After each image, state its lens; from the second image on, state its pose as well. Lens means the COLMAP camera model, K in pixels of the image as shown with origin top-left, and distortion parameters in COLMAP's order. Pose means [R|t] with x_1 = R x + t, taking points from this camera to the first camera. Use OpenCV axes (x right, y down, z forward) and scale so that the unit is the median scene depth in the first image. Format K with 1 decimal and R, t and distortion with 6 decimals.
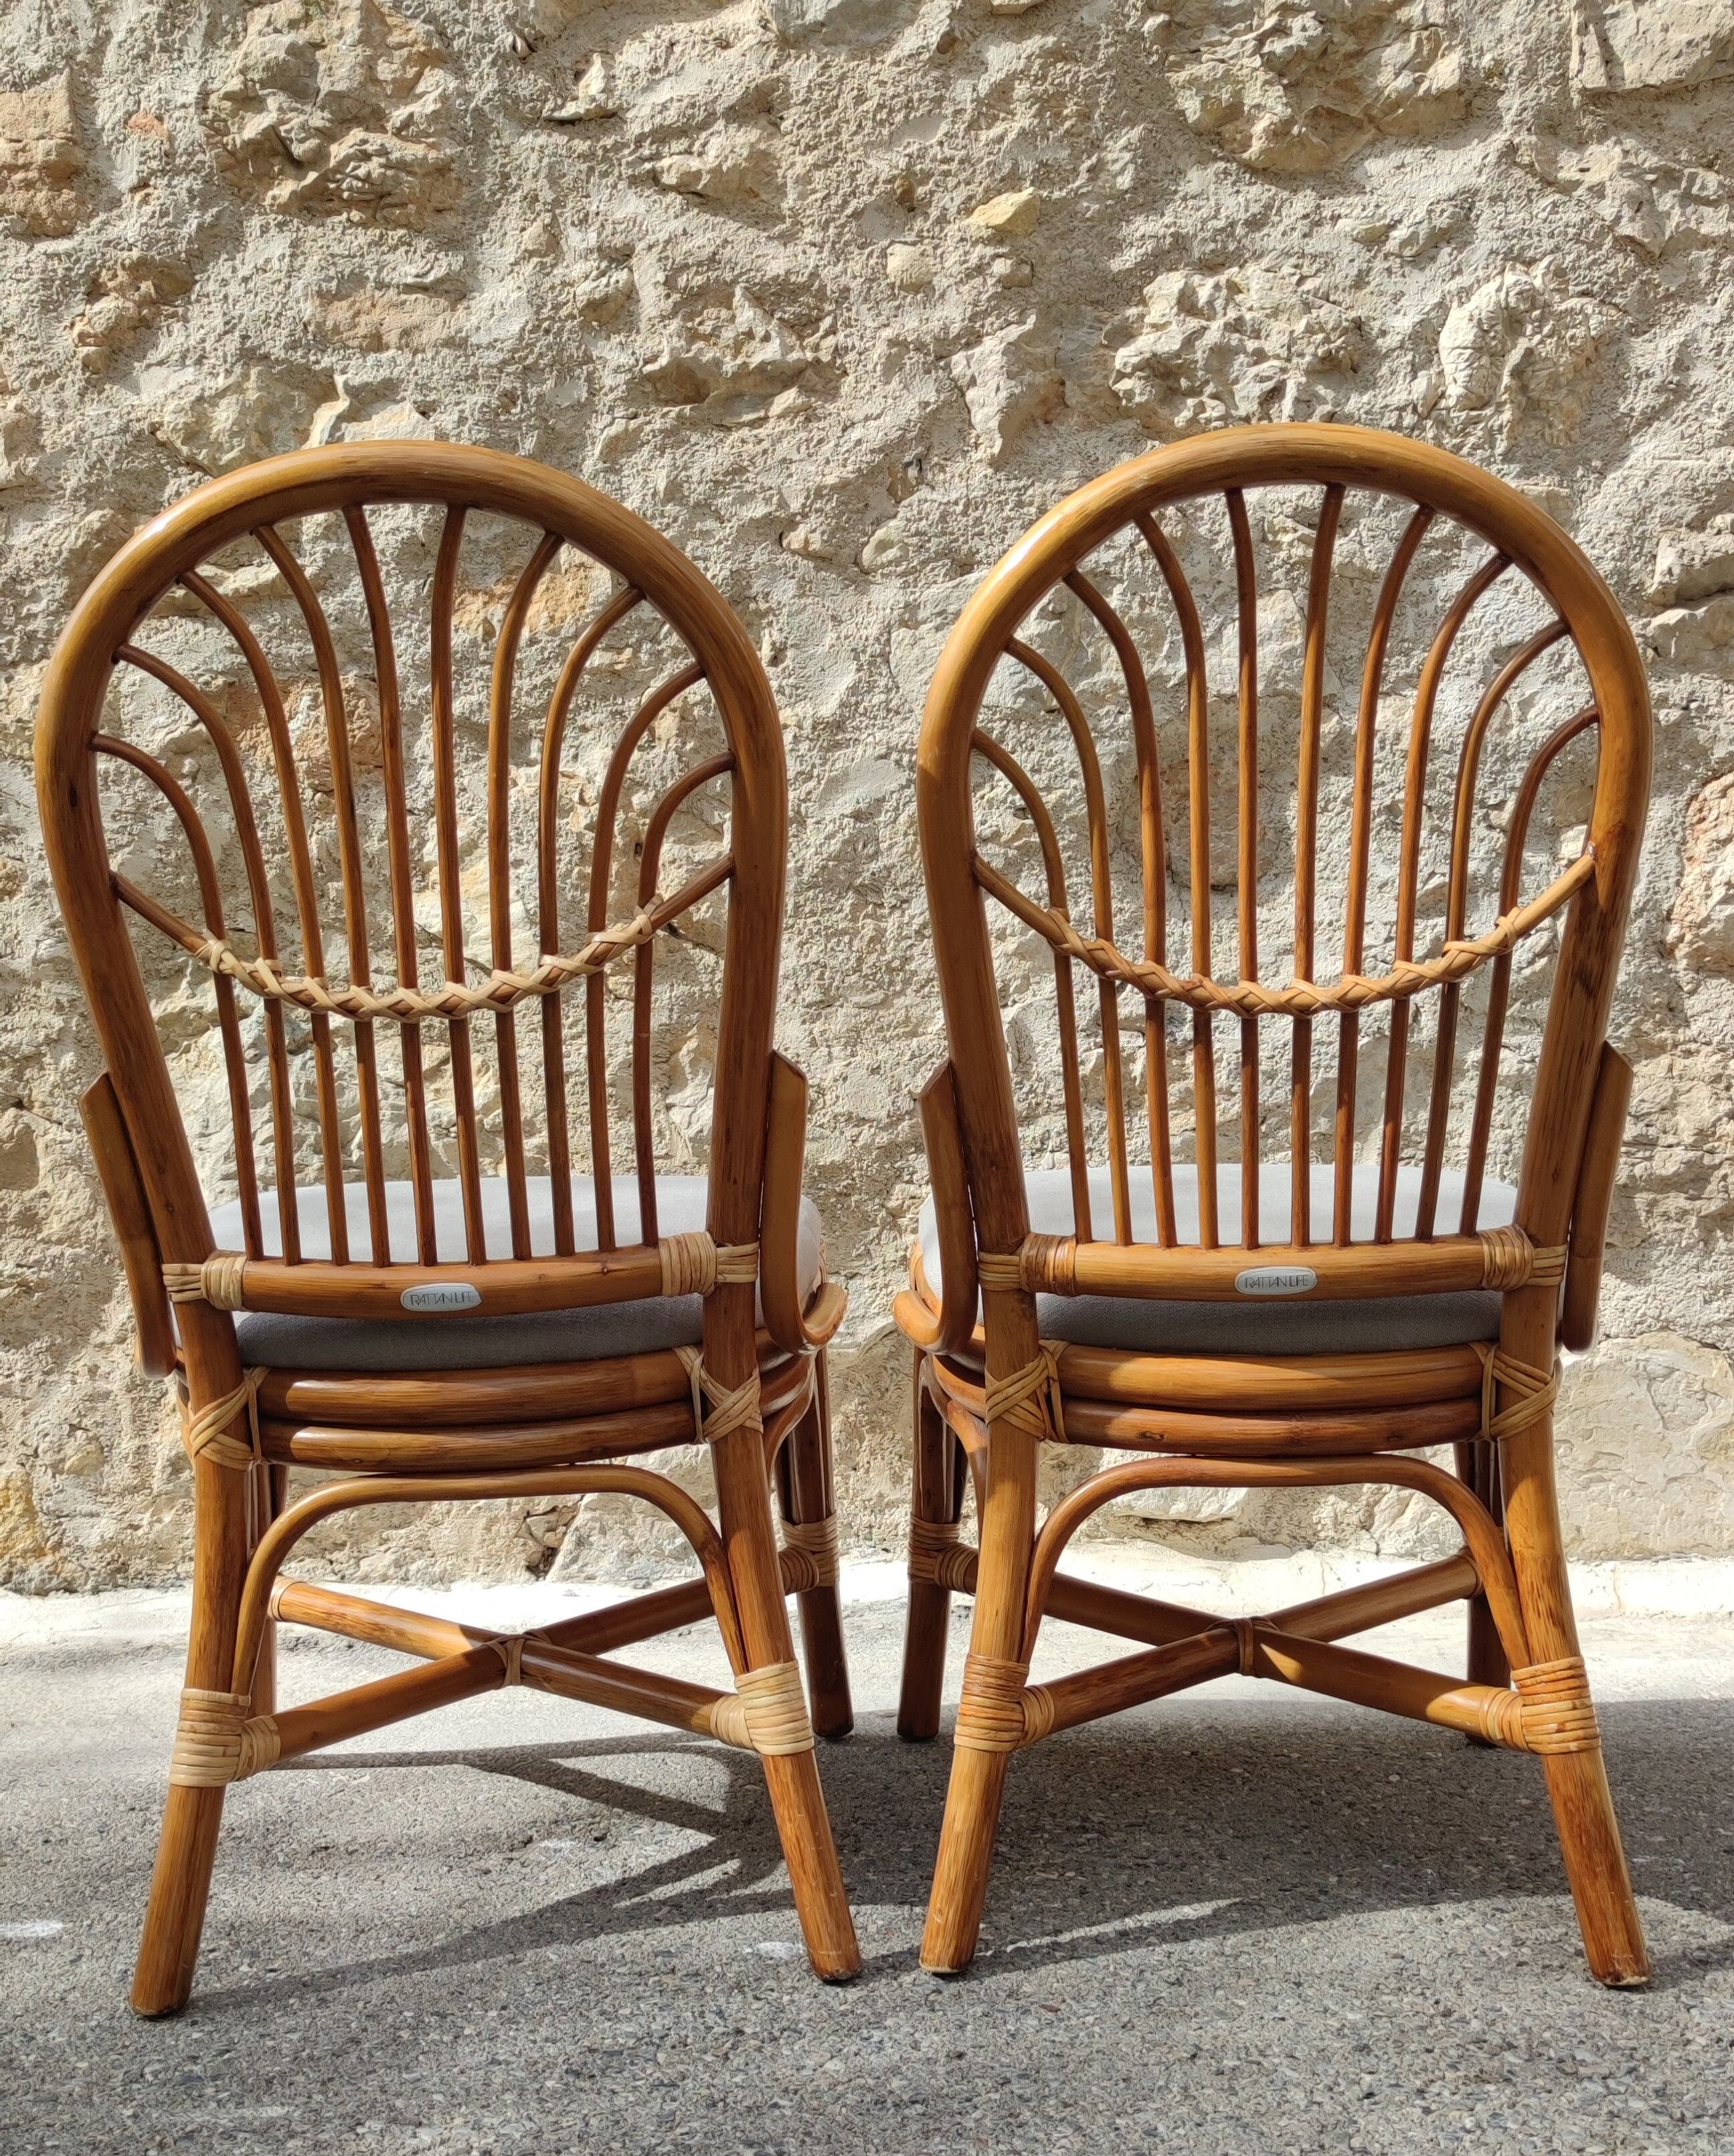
lens RADIAL K [[2473.3, 0, 890.4], [0, 2473.3, 1307.6], [0, 0, 1]] dist [0.155518, -0.256066]
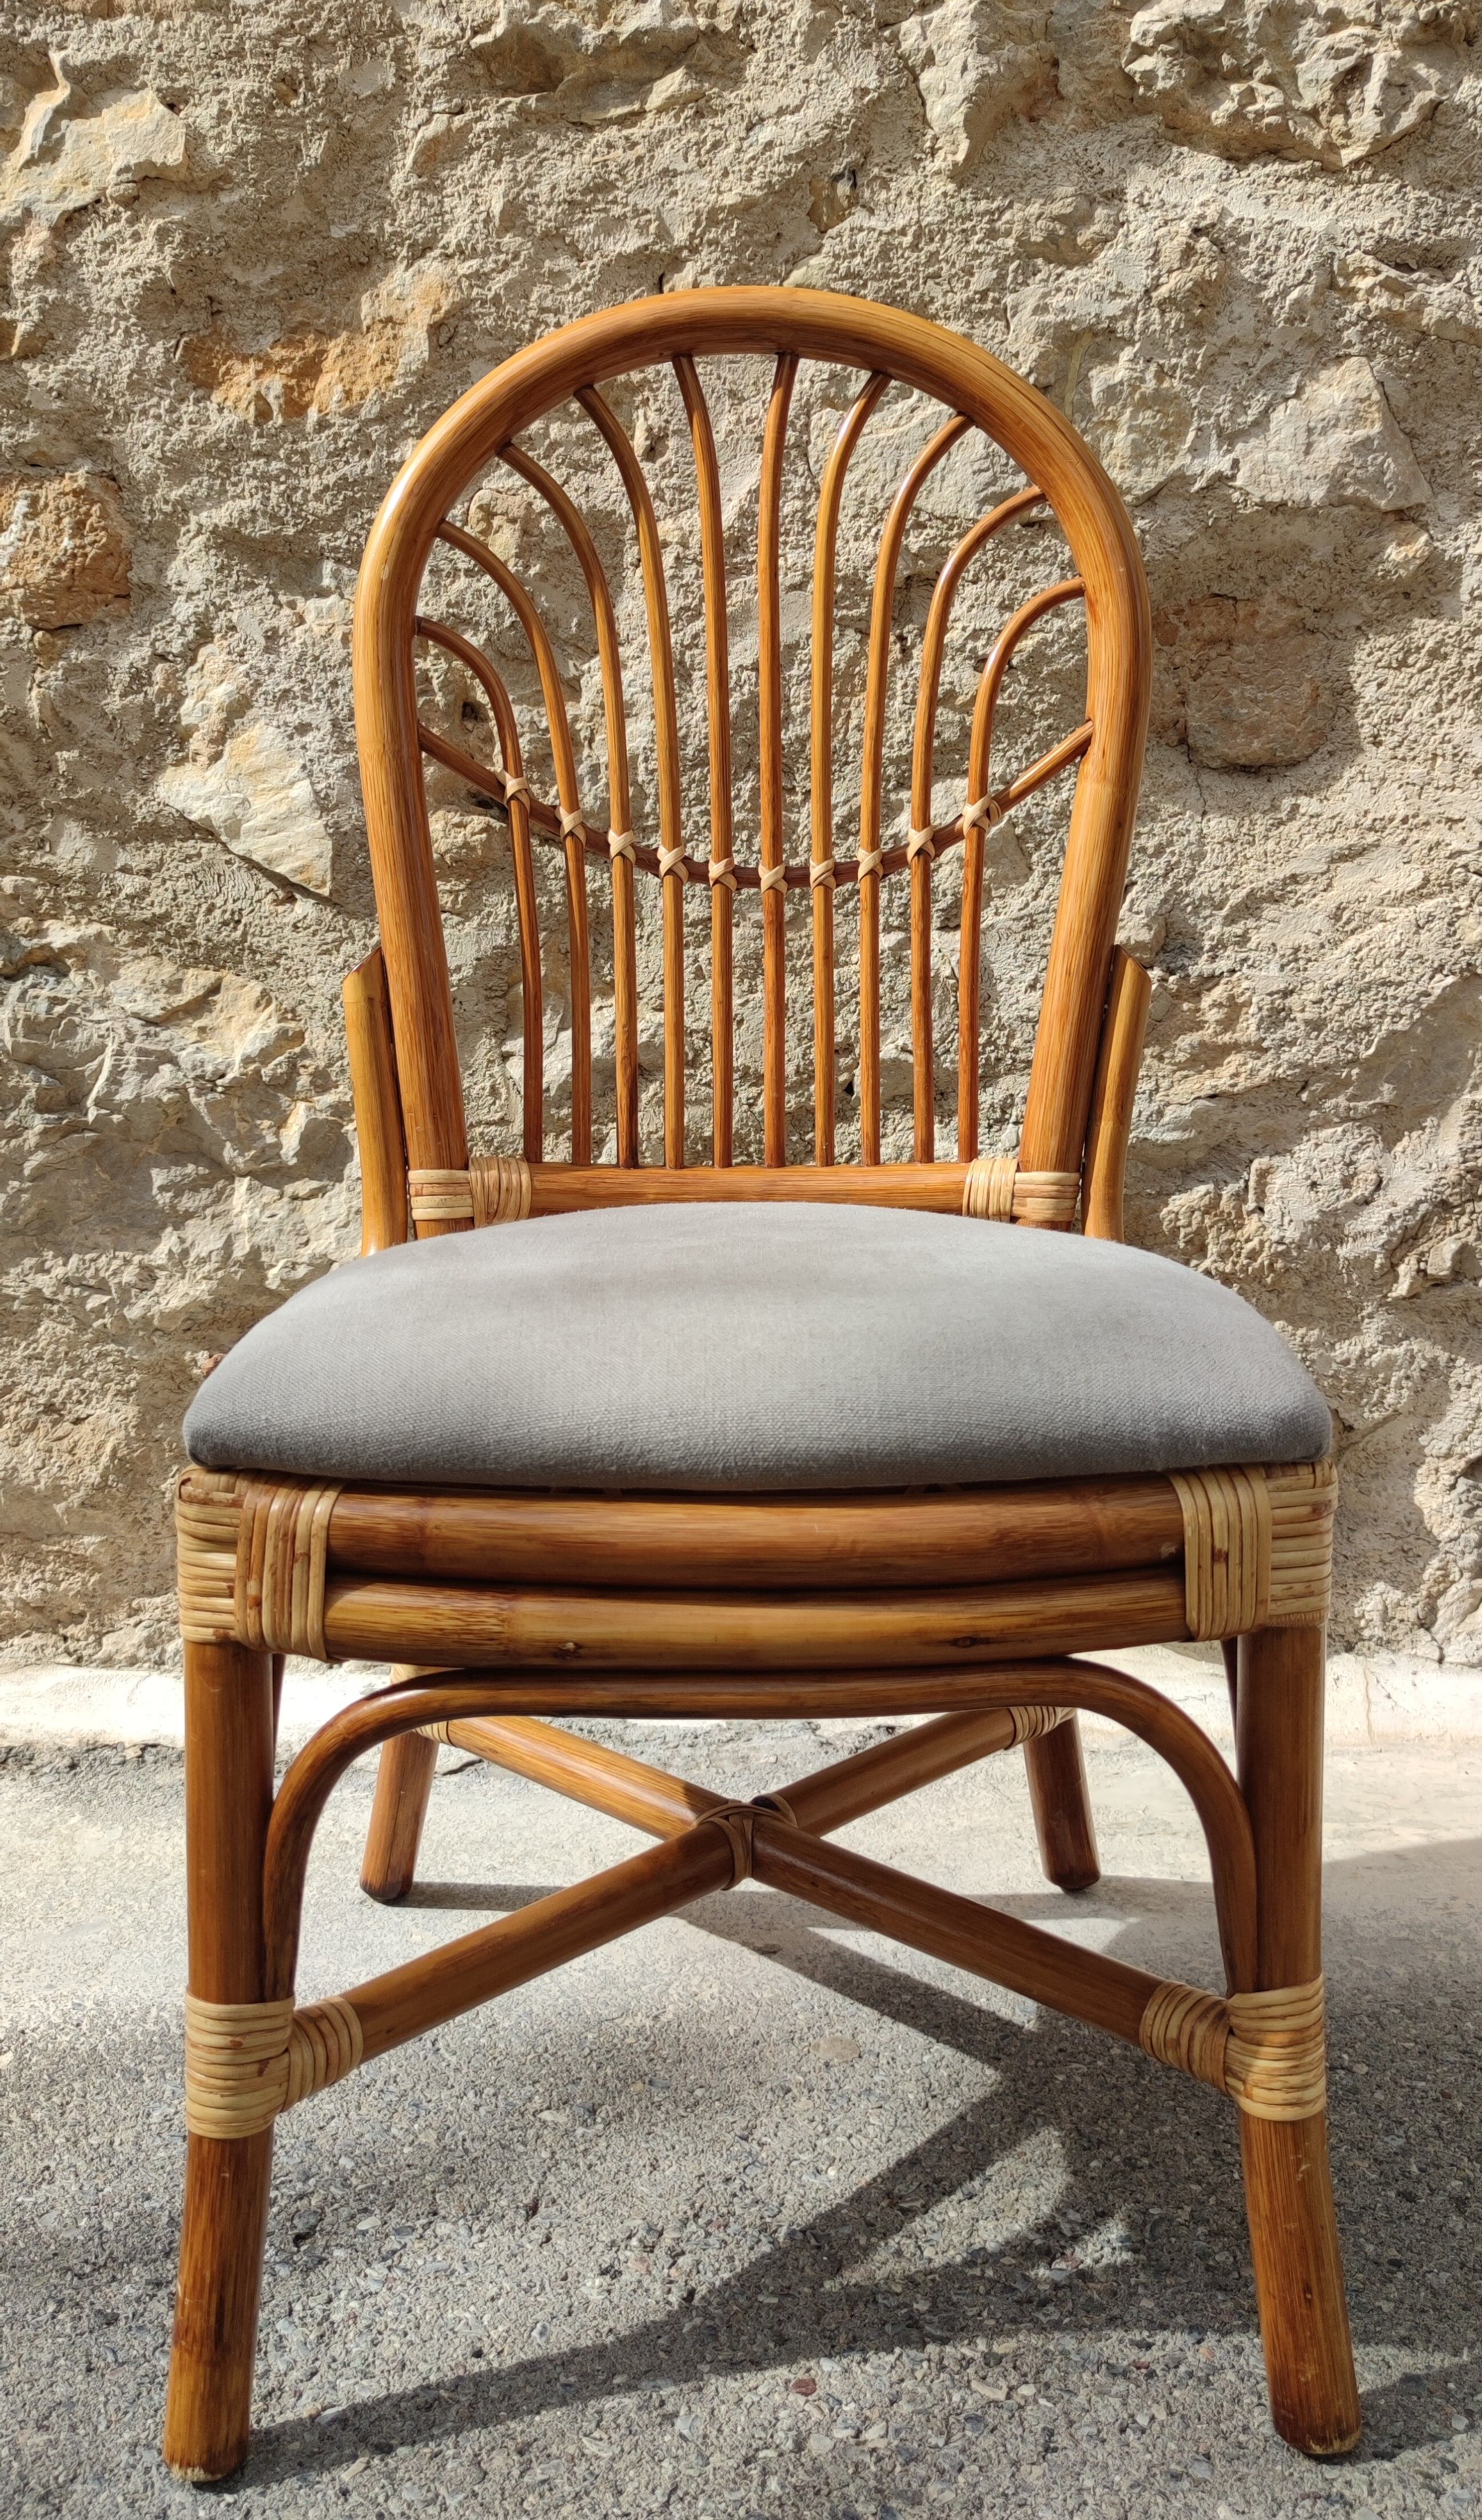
lens RADIAL K [[2284.9, 0, 752.4], [0, 2284.9, 1212.0], [0, 0, 1]] dist [0.079316, -0.065989]
pose [[0.998819, 0.019019, -0.044713, 0.018067], [-0.017280, 0.999091, 0.038961, -0.064766], [0.045413, -0.038142, 0.998240, 0.323952]]
